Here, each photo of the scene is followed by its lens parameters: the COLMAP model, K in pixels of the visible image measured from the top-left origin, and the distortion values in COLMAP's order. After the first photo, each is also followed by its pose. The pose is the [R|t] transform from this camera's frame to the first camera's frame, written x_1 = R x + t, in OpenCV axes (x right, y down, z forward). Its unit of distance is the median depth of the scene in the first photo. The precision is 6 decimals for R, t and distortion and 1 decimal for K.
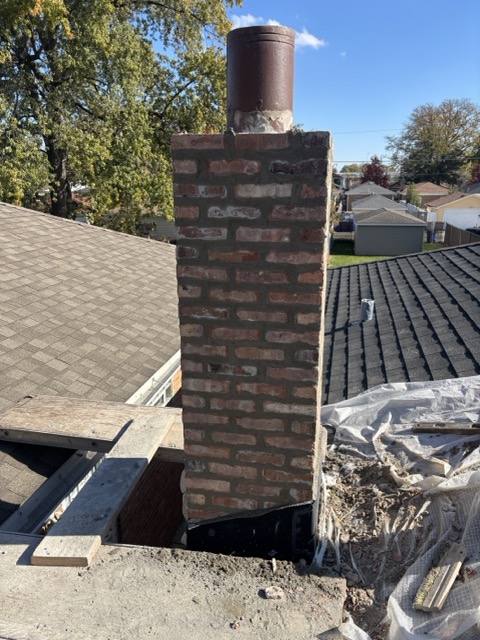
lens RADIAL K [[483.5, 0, 240.0], [0, 483.5, 320.0], [0, 0, 1]] dist [-0.001011, -0.003547]
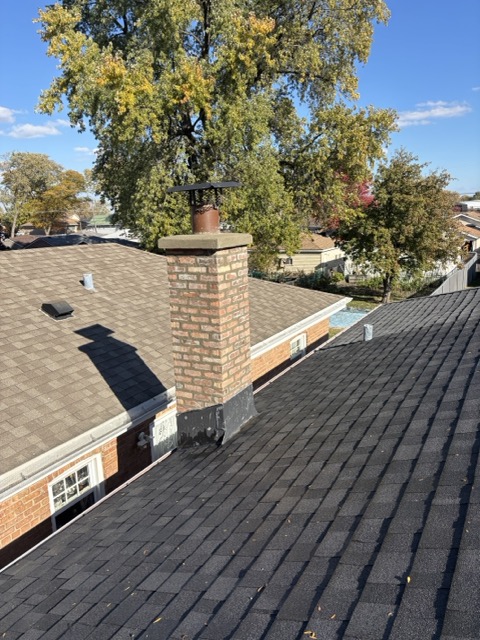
lens RADIAL K [[483.5, 0, 240.0], [0, 483.5, 320.0], [0, 0, 1]] dist [-0.001011, -0.003547]
pose [[0.951441, 0.027538, -0.306597, 0.932715], [-0.045616, 0.997607, -0.051952, 0.106090], [0.304433, 0.063415, 0.950421, -1.174198]]
